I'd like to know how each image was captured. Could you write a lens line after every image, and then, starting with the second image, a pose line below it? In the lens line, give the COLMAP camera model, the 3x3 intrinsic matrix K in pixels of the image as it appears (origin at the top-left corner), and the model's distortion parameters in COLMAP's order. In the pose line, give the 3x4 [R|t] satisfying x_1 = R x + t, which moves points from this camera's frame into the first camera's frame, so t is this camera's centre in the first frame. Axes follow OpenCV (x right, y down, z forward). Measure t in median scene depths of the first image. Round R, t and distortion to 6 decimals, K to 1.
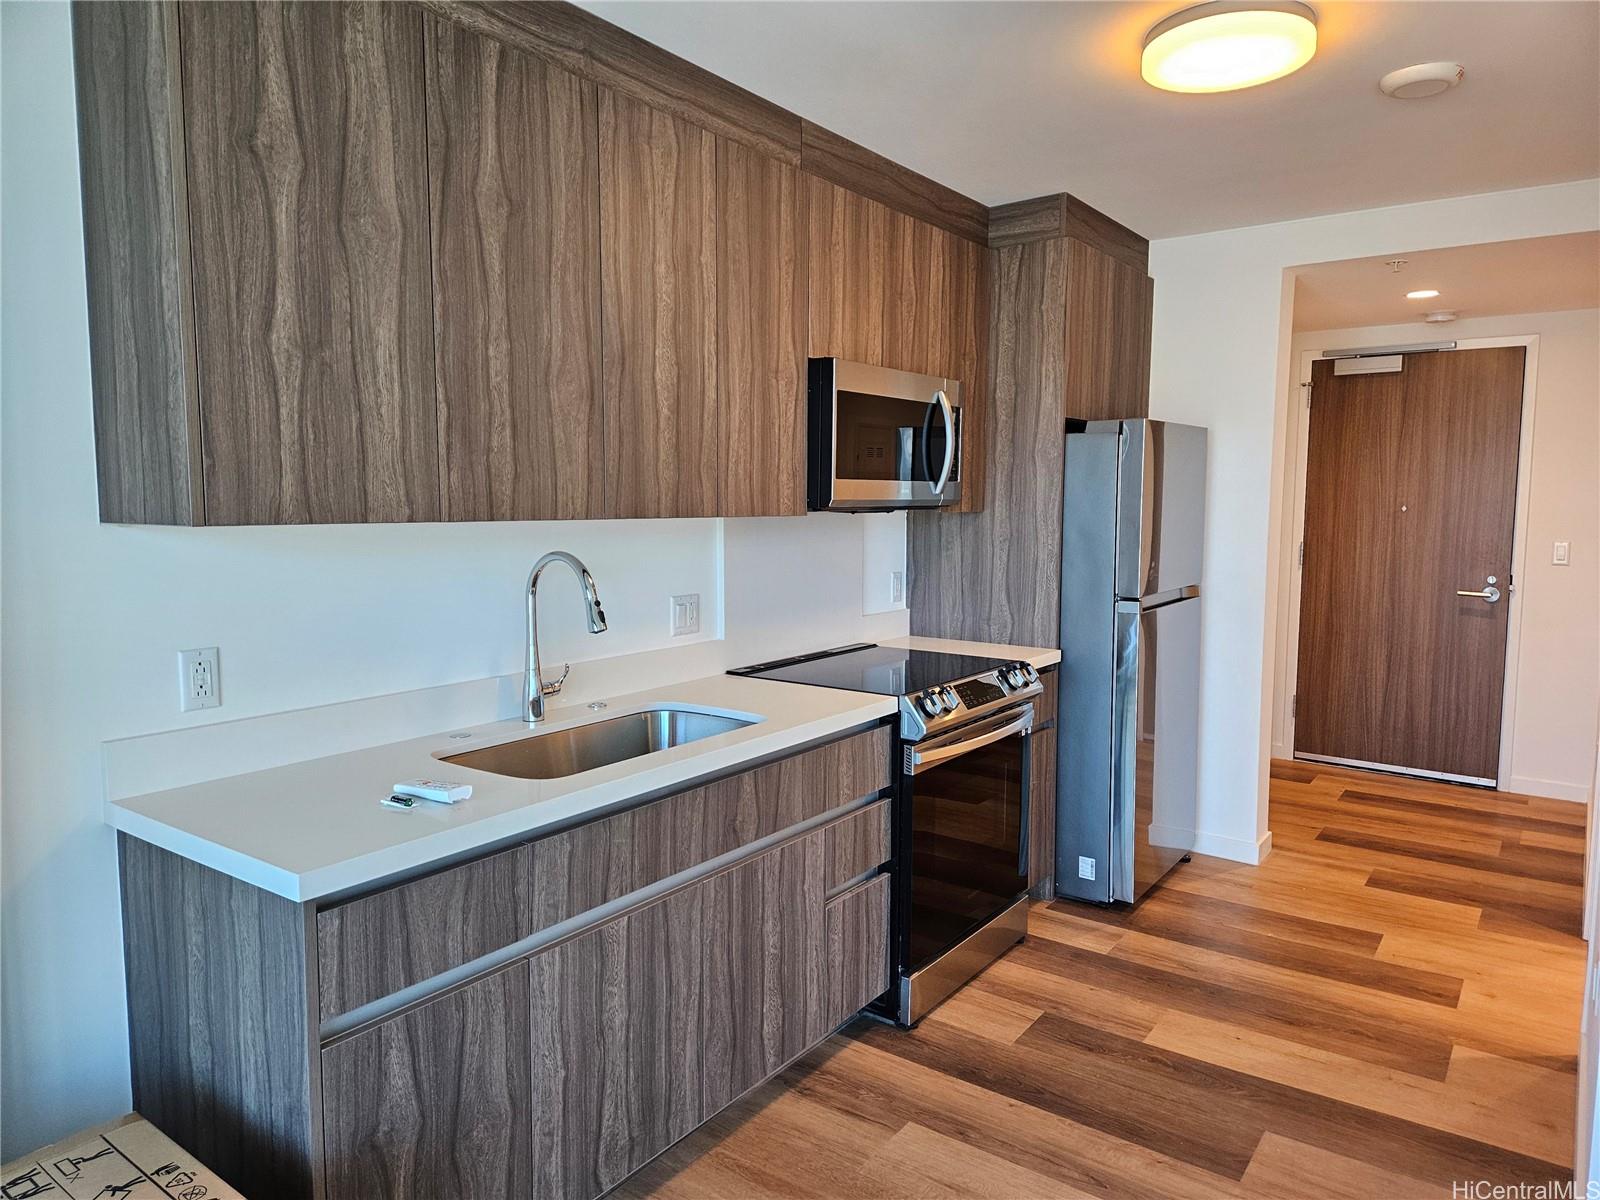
lens RADIAL K [[1074.3, 0, 791.3], [0, 1074.3, 592.9], [0, 0, 1]] dist [0.057619, -0.051485]
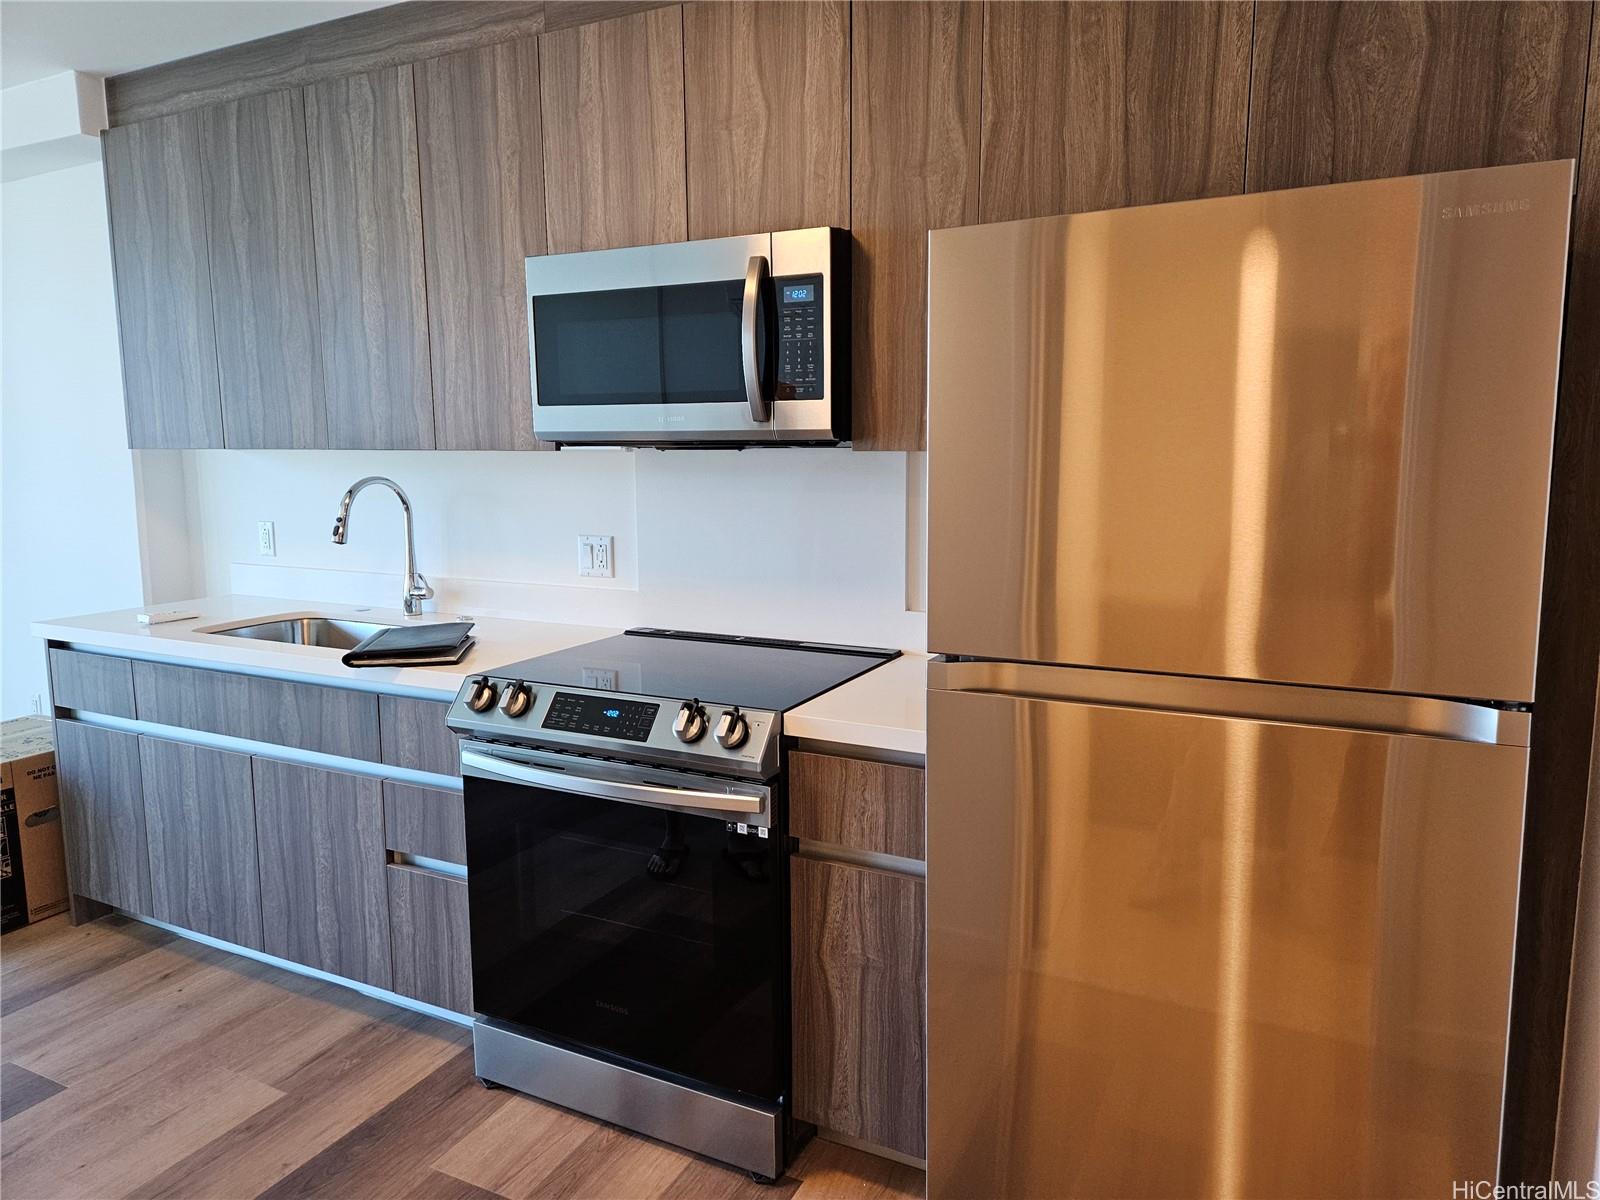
lens RADIAL K [[1059.6, 0, 799.6], [0, 1059.6, 575.8], [0, 0, 1]] dist [0.006294, 0.001156]
pose [[0.169215, 0.124900, -0.977633, 1.024781], [-0.083654, 0.990178, 0.112023, -0.099244], [0.982023, 0.062827, 0.178001, 1.235577]]
